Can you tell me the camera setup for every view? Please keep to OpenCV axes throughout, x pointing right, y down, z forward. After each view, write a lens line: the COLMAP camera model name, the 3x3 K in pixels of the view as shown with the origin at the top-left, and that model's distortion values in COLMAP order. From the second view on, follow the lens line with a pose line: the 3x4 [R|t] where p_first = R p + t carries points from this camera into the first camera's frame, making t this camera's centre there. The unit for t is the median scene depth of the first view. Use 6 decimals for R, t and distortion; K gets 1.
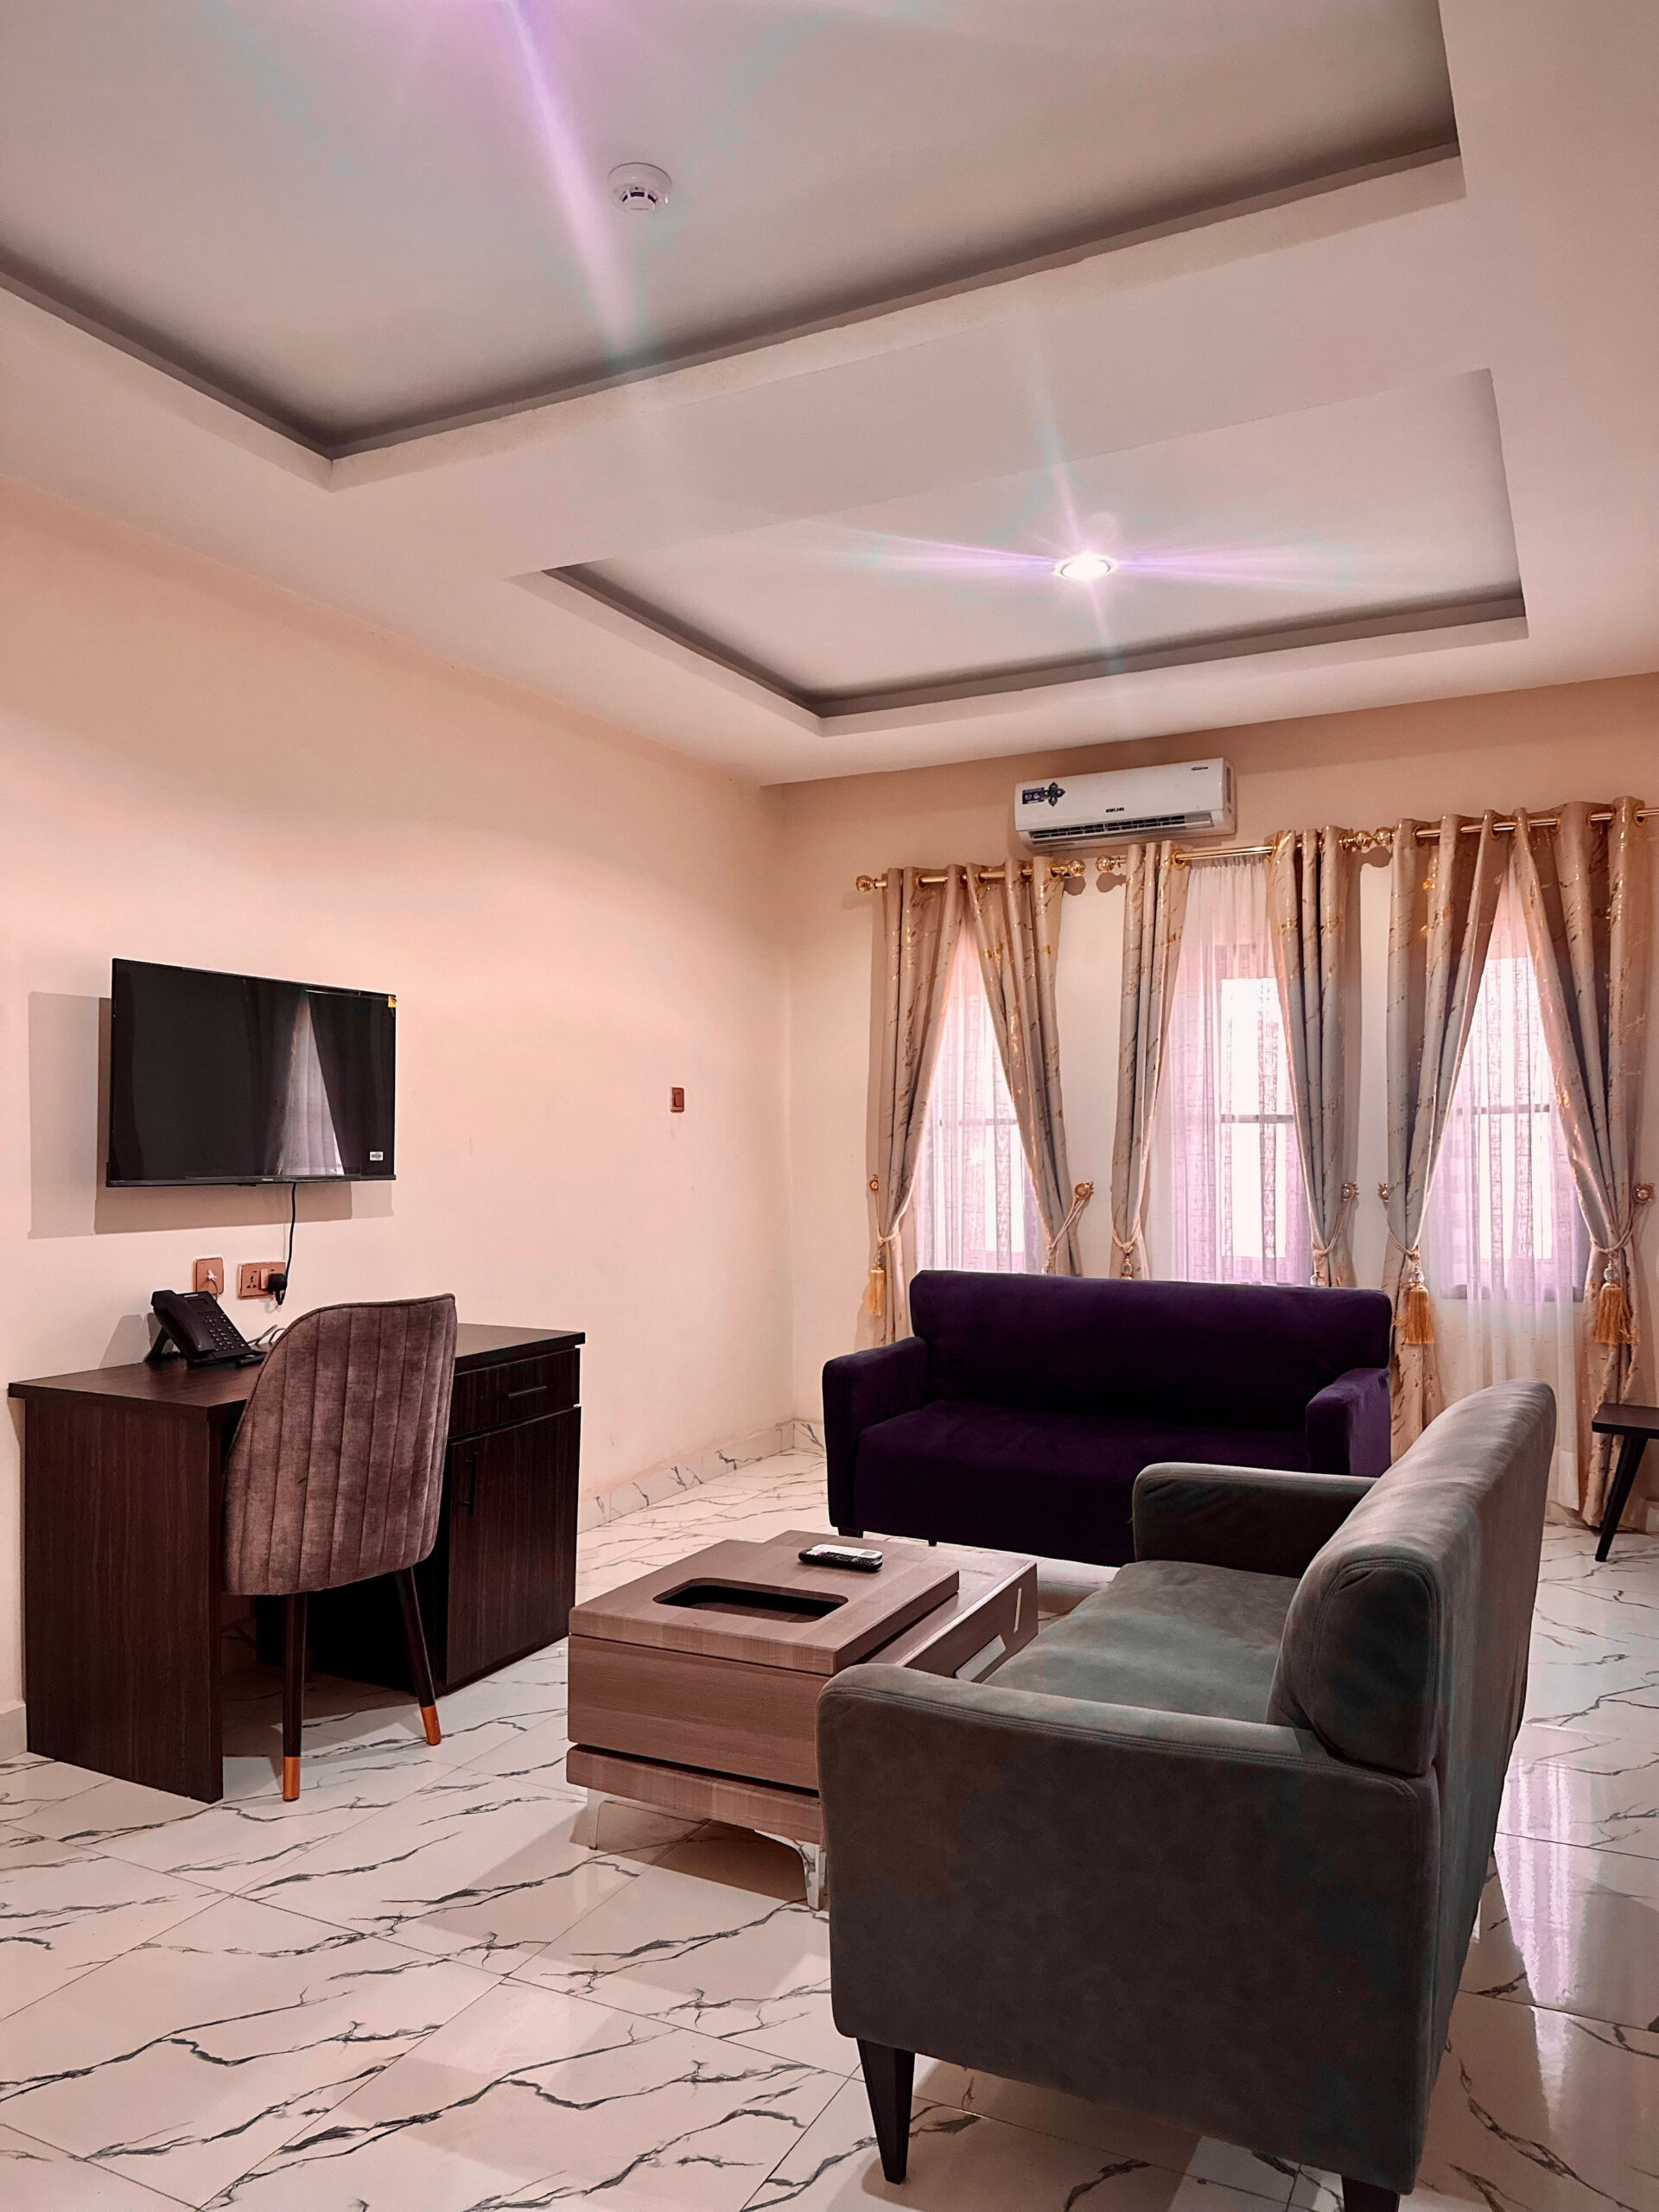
lens RADIAL K [[1564.7, 0, 828.9], [0, 1564.7, 1109.4], [0, 0, 1]] dist [0.046427, -0.026725]
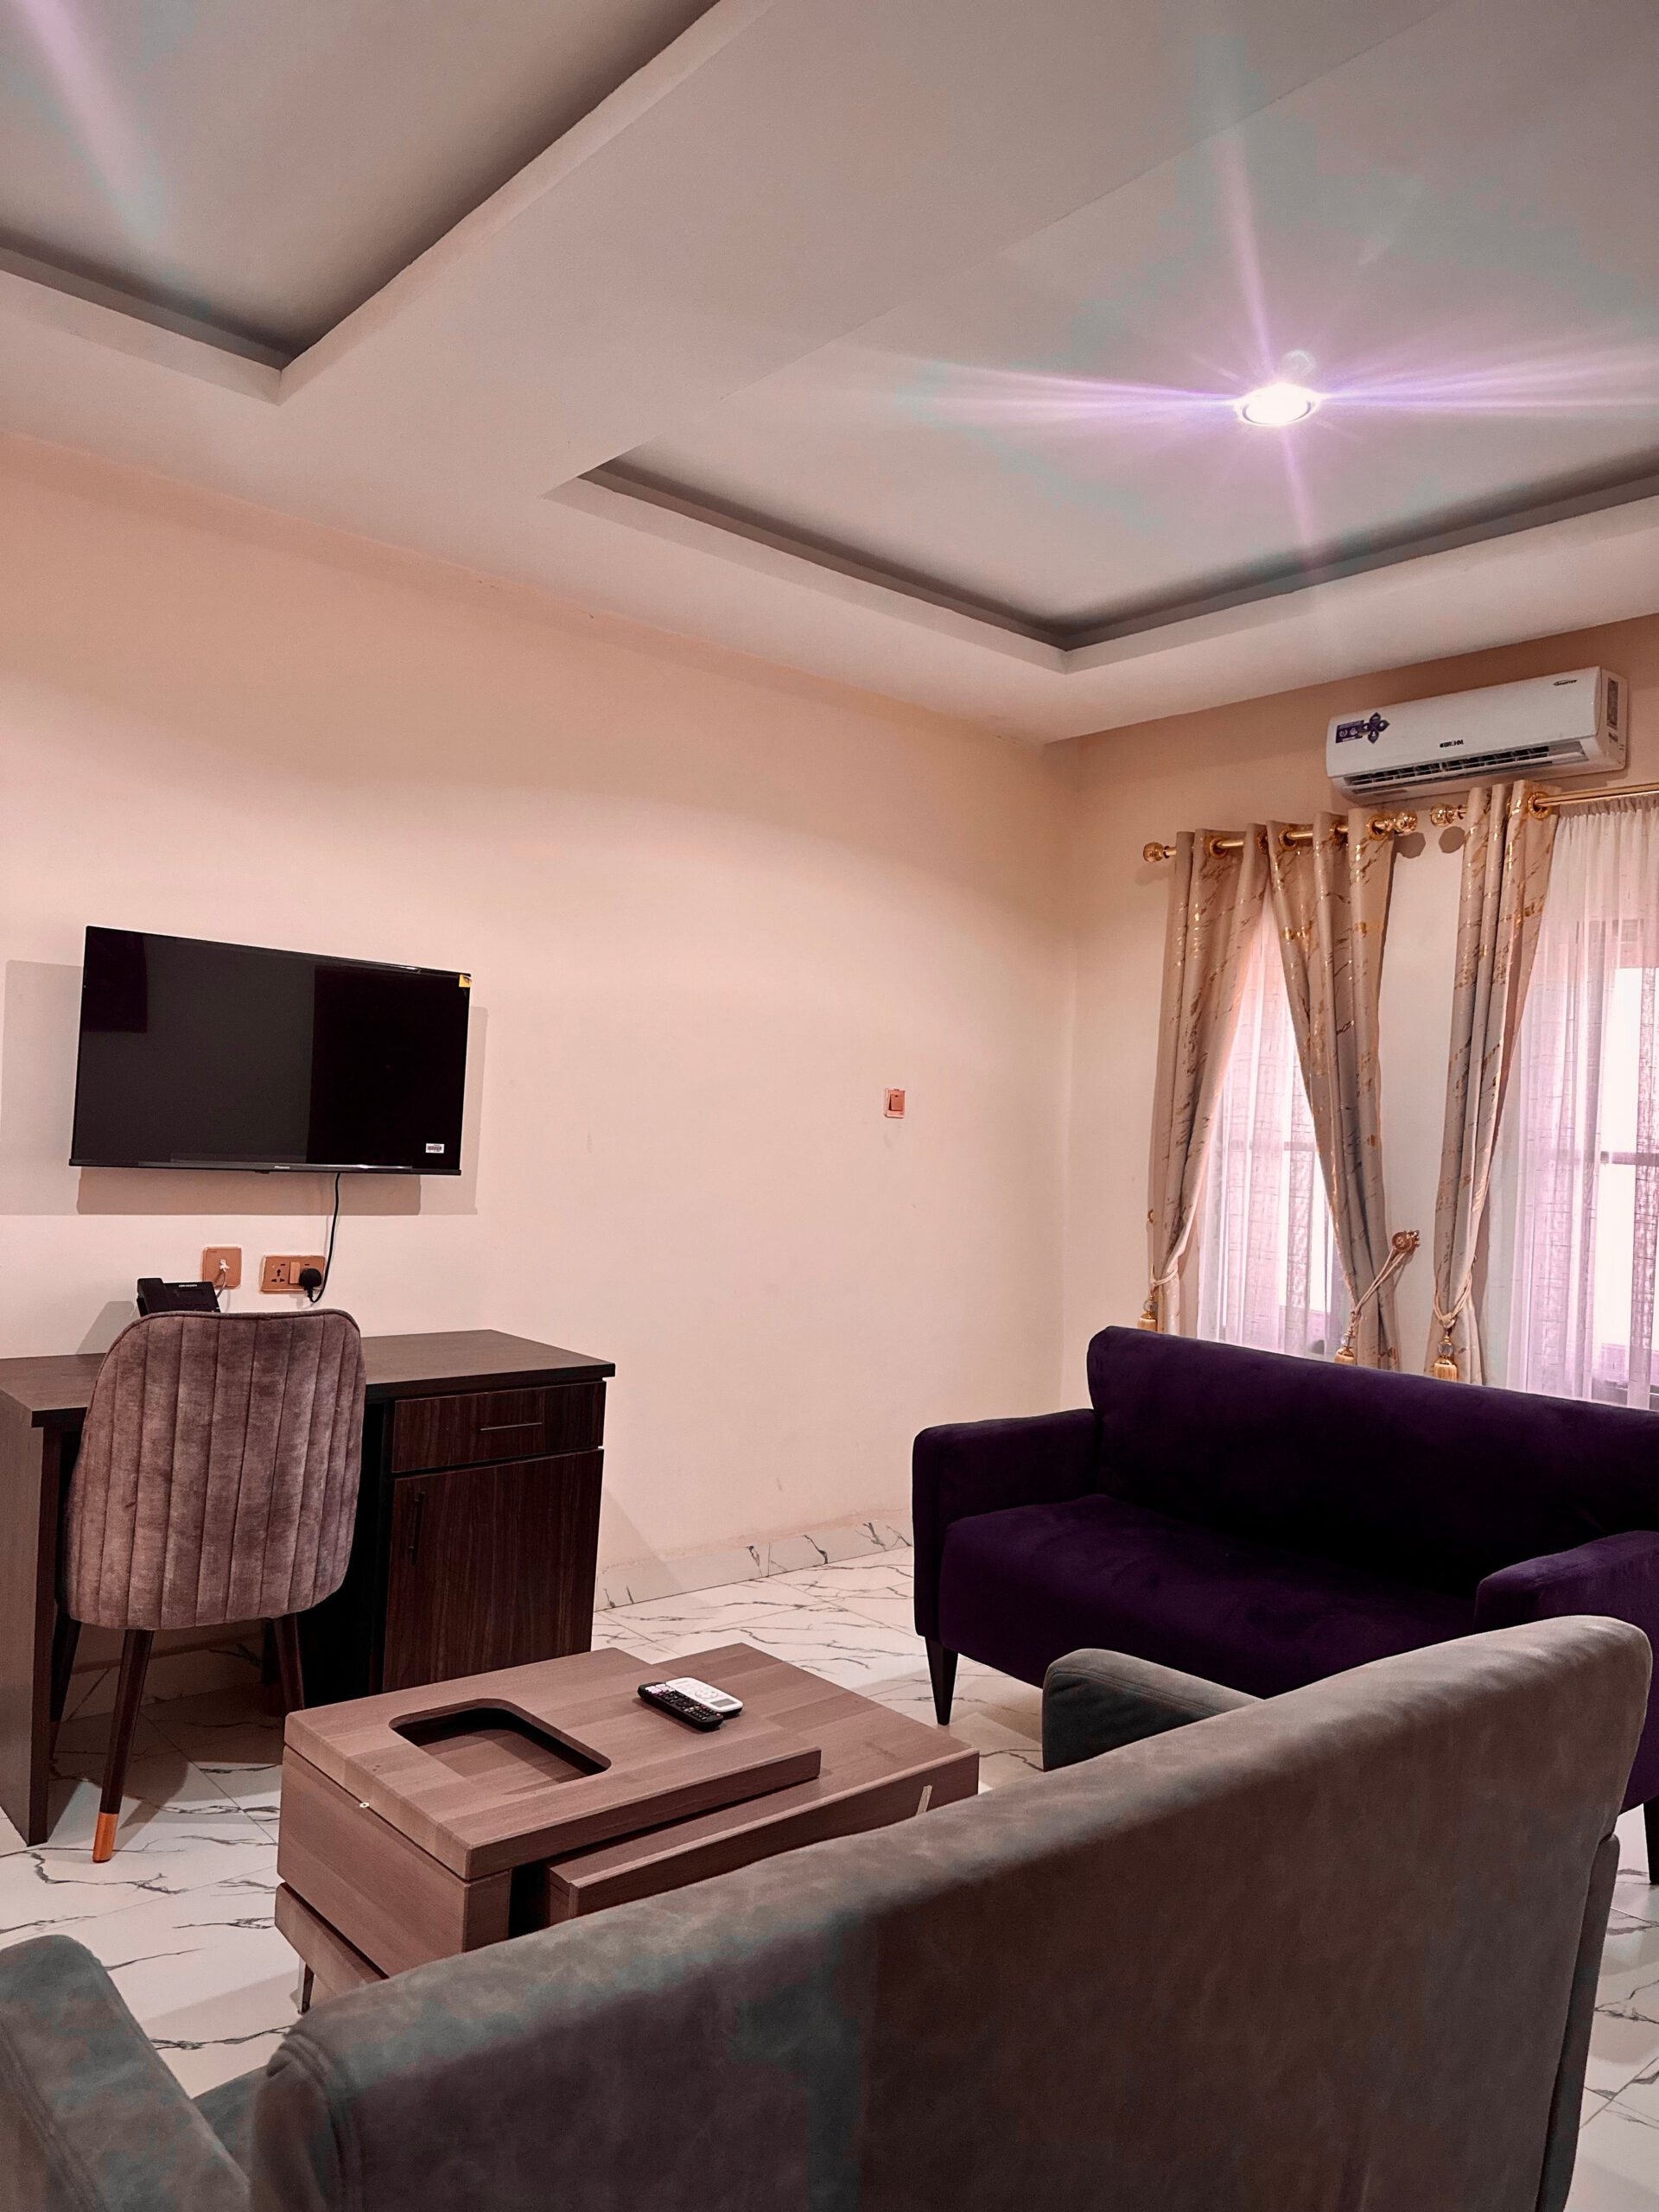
lens RADIAL K [[1564.7, 0, 830.2], [0, 1564.7, 1103.5], [0, 0, 1]] dist [0.046427, -0.026725]
pose [[0.921222, 0.038588, -0.387119, 0.224779], [-0.041127, 0.999152, 0.001727, -0.006093], [0.386858, 0.014330, 0.922028, 0.197167]]
